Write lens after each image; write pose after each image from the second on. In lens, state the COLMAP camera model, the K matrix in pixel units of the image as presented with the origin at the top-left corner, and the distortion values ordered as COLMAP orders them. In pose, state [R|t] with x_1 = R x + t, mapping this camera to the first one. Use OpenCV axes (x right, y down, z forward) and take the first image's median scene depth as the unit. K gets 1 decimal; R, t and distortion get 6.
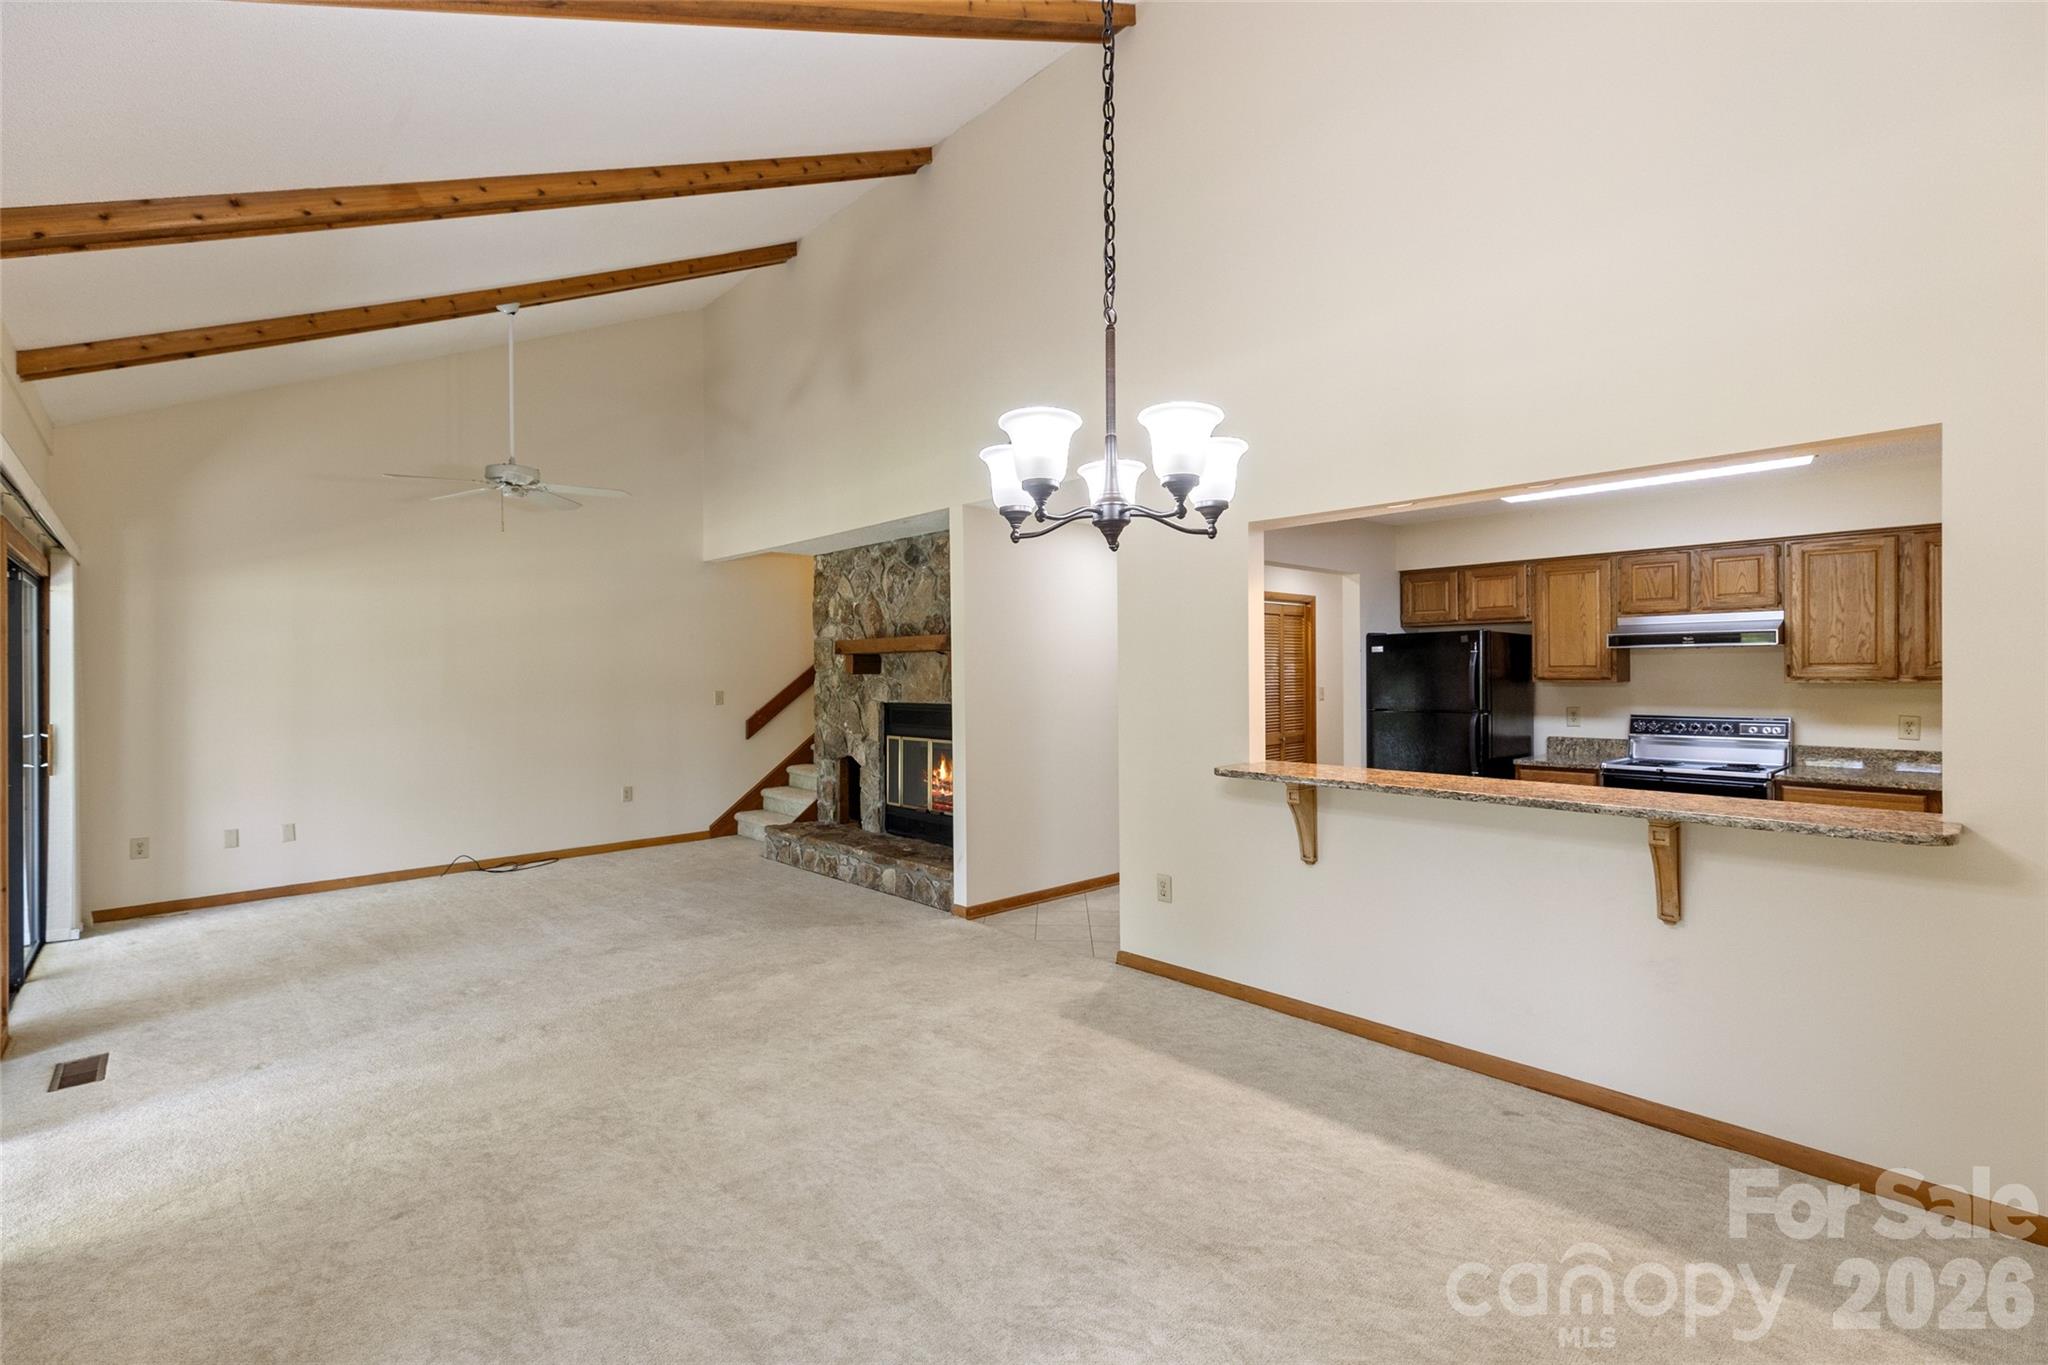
lens RADIAL K [[910.4, 0, 1029.9], [0, 910.4, 675.2], [0, 0, 1]] dist [0.001919, 0.000292]
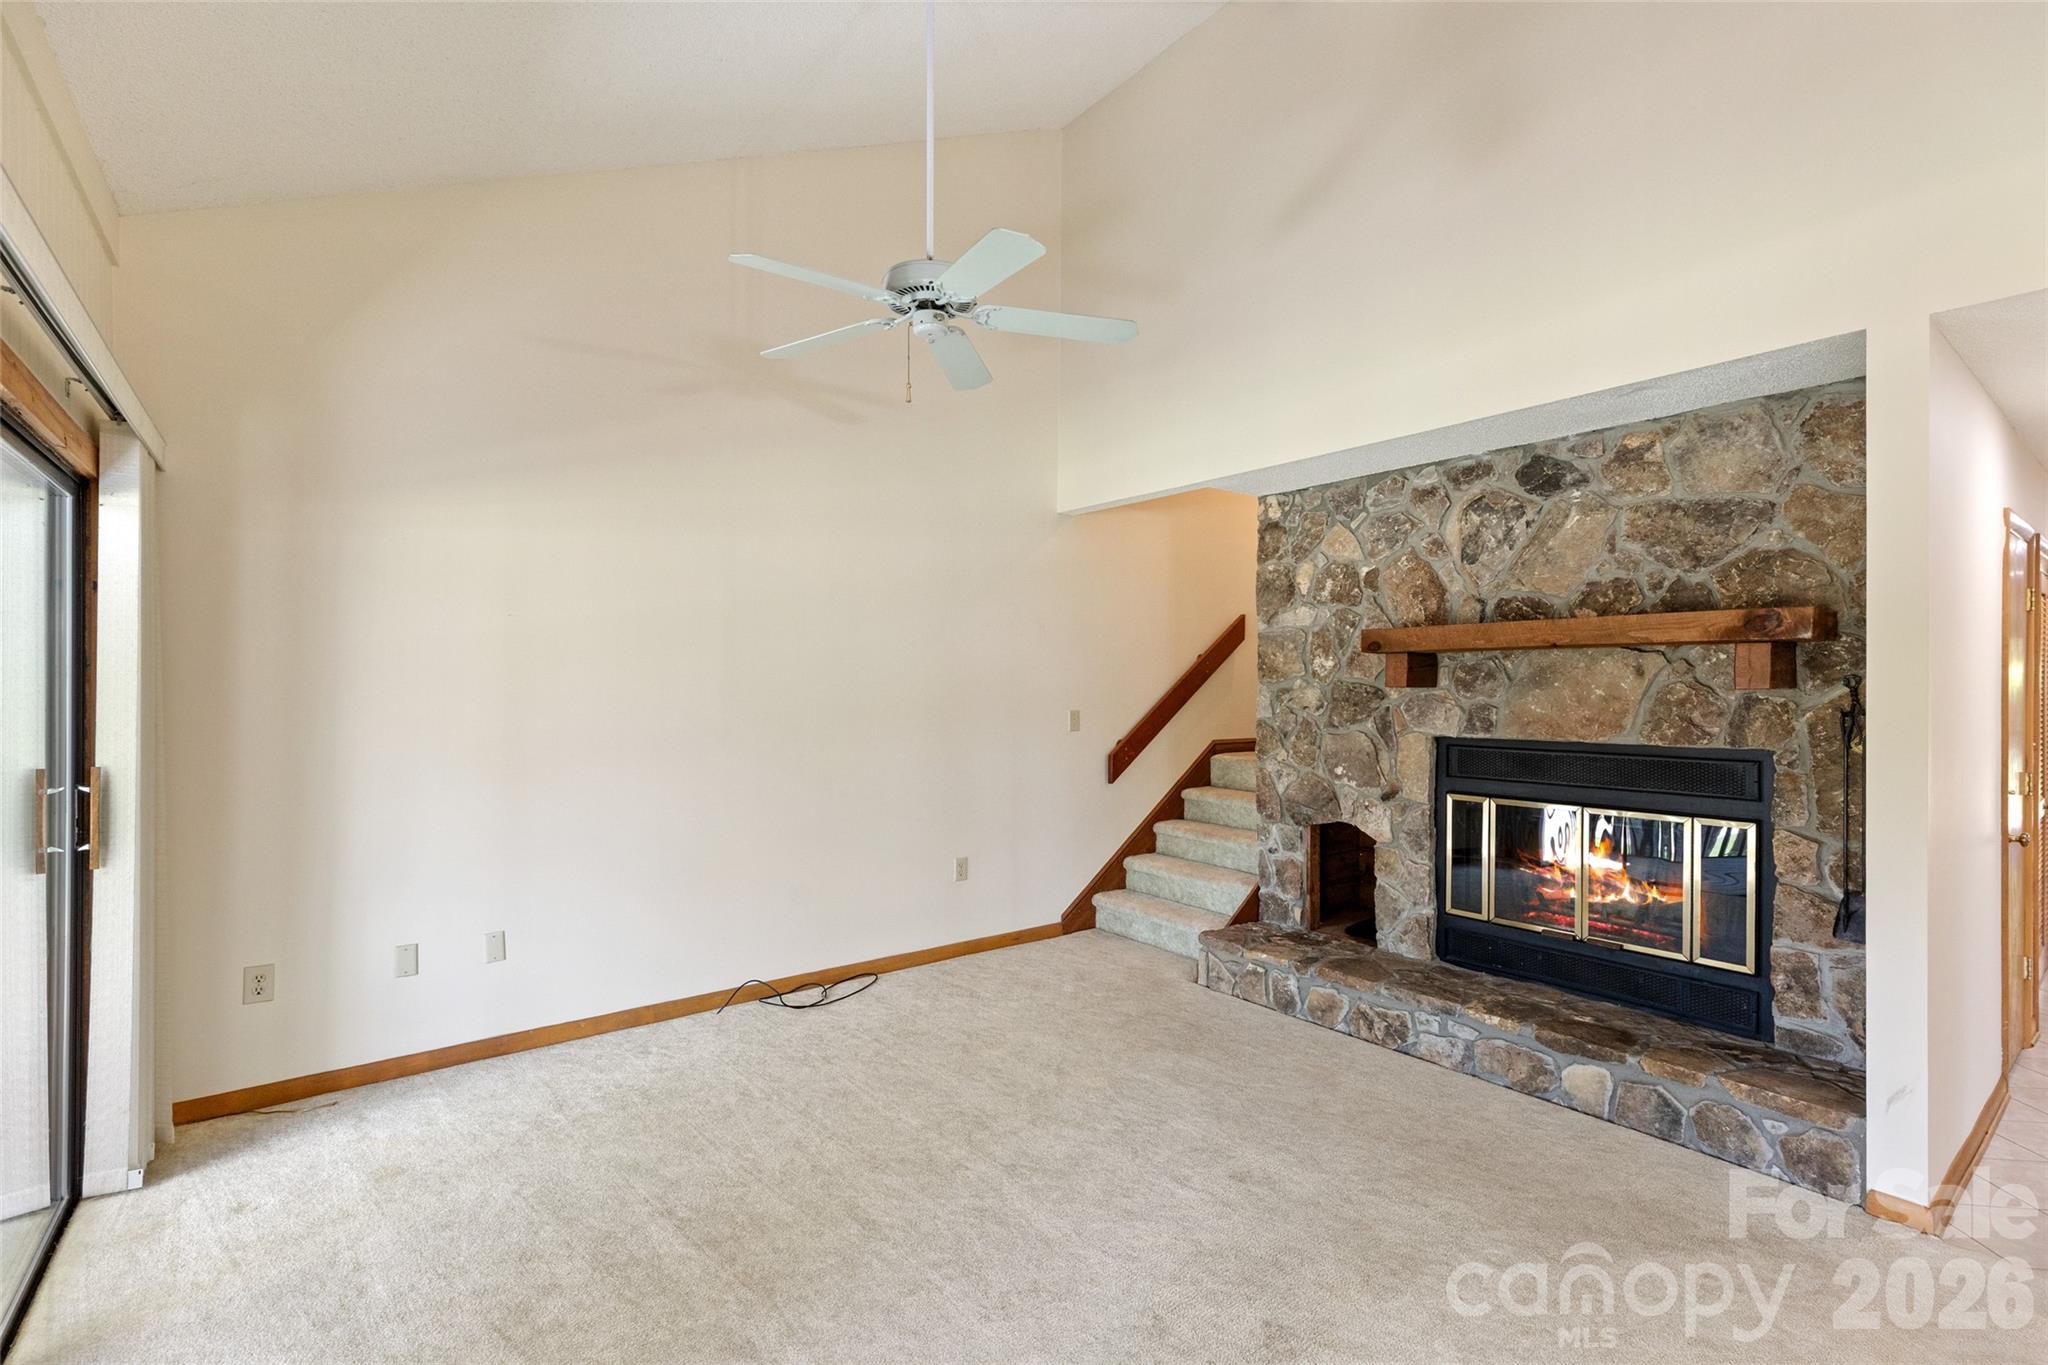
lens RADIAL K [[919.4, 0, 1020.9], [0, 919.4, 688.2], [0, 0, 1]] dist [0.003349, 0.000196]
pose [[0.995134, 0.011801, -0.097824, -0.374232], [-0.011920, 0.999929, -0.000634, 0.002775], [0.097809, 0.001797, 0.995204, 0.394816]]
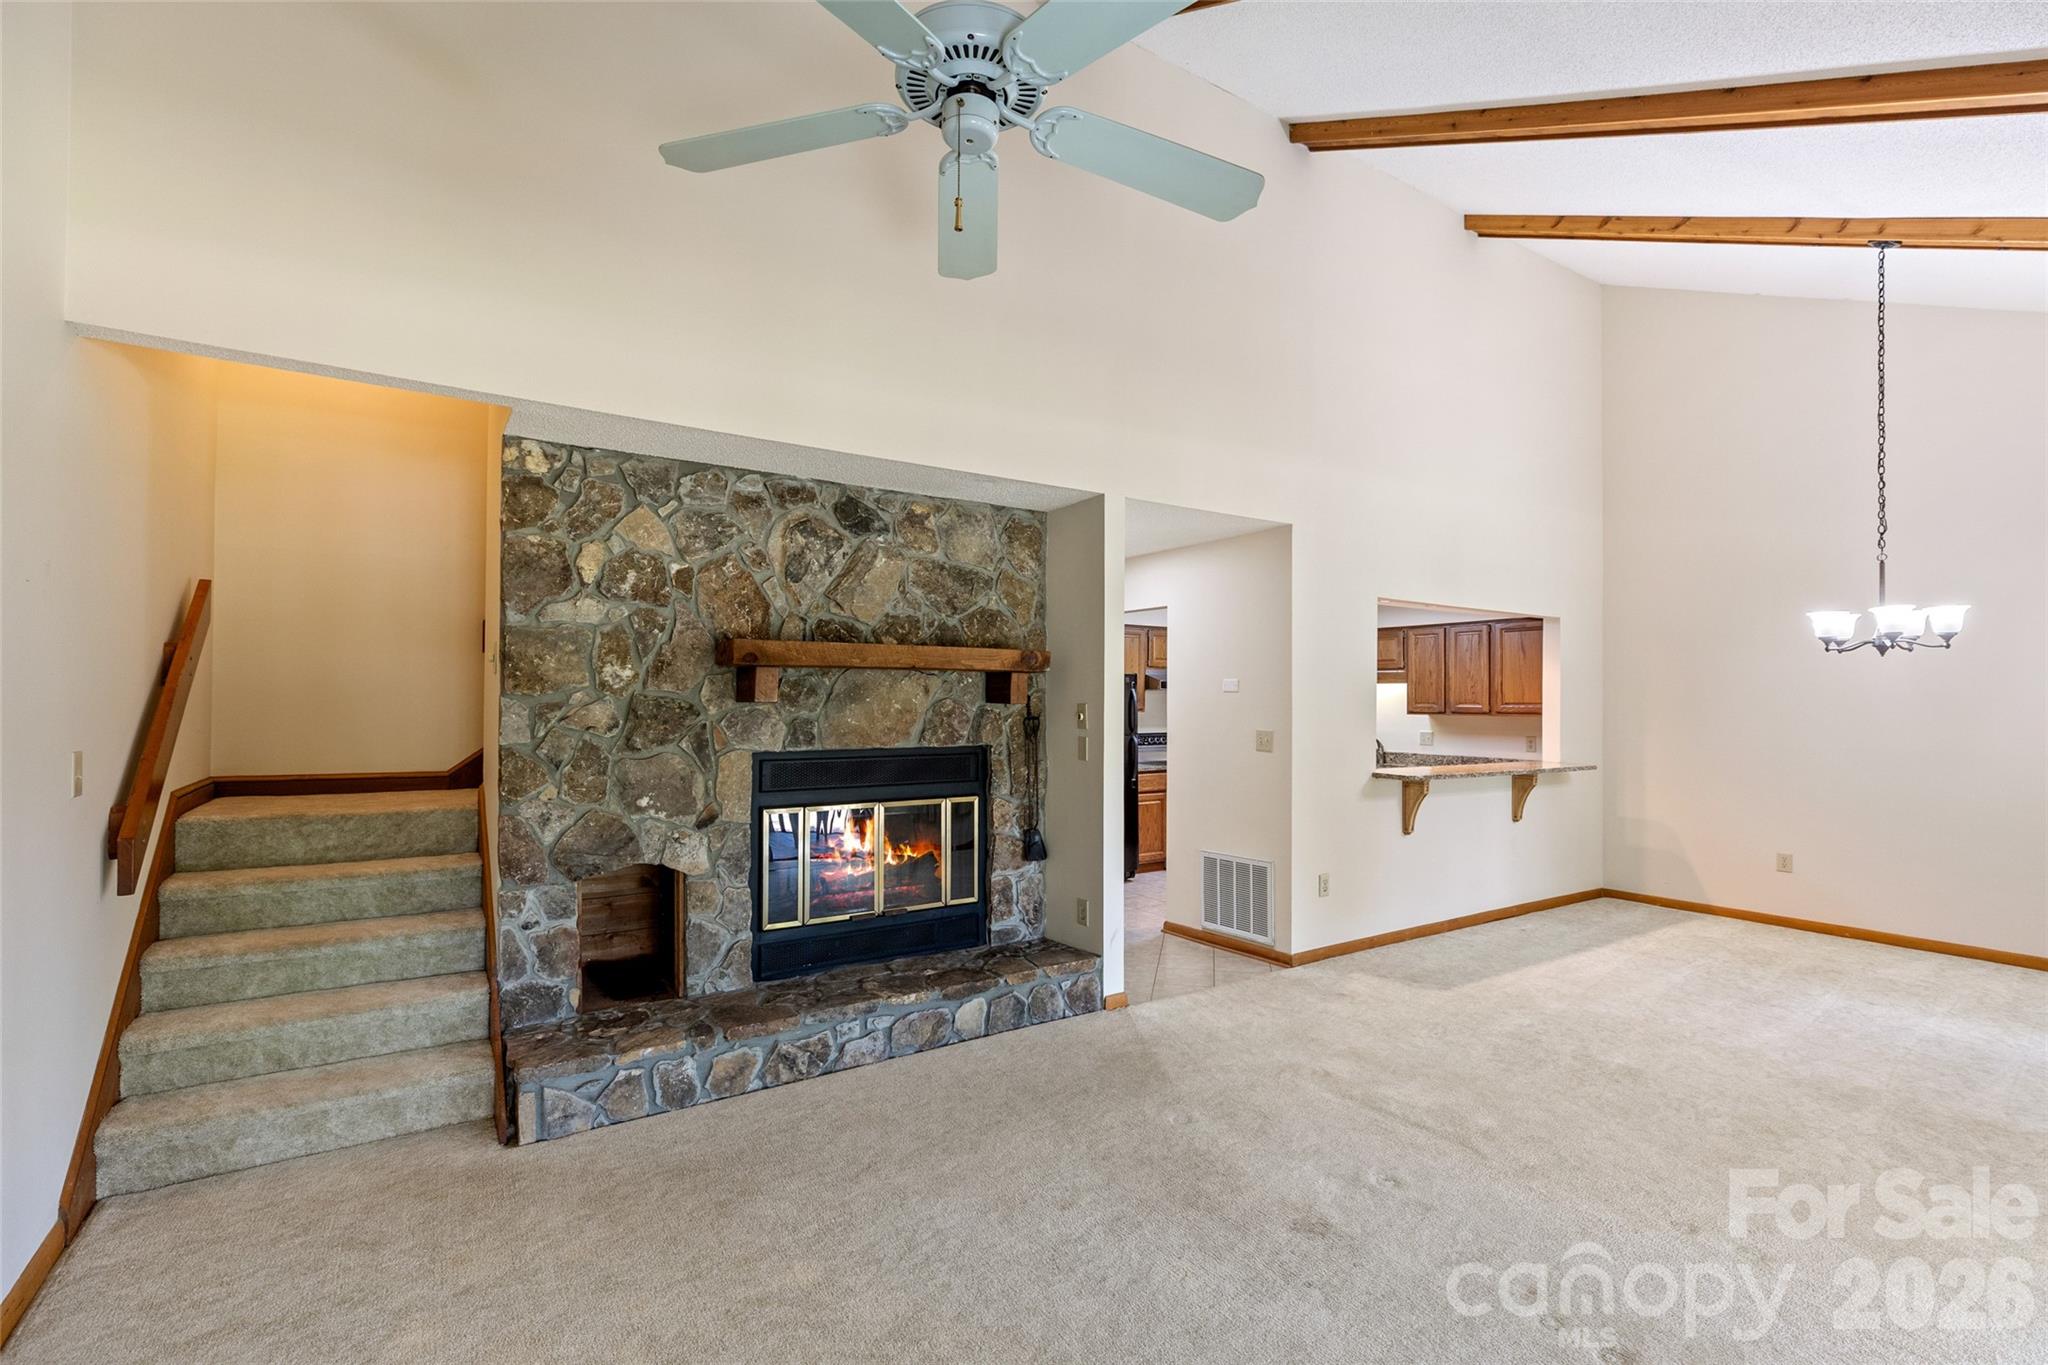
lens RADIAL K [[919.4, 0, 1020.9], [0, 919.4, 688.2], [0, 0, 1]] dist [0.003349, 0.000196]
pose [[0.169478, 0.022931, 0.985267, -0.708435], [-0.003108, 0.999737, -0.022733, 0.002584], [-0.985529, 0.000791, 0.169505, 0.750330]]
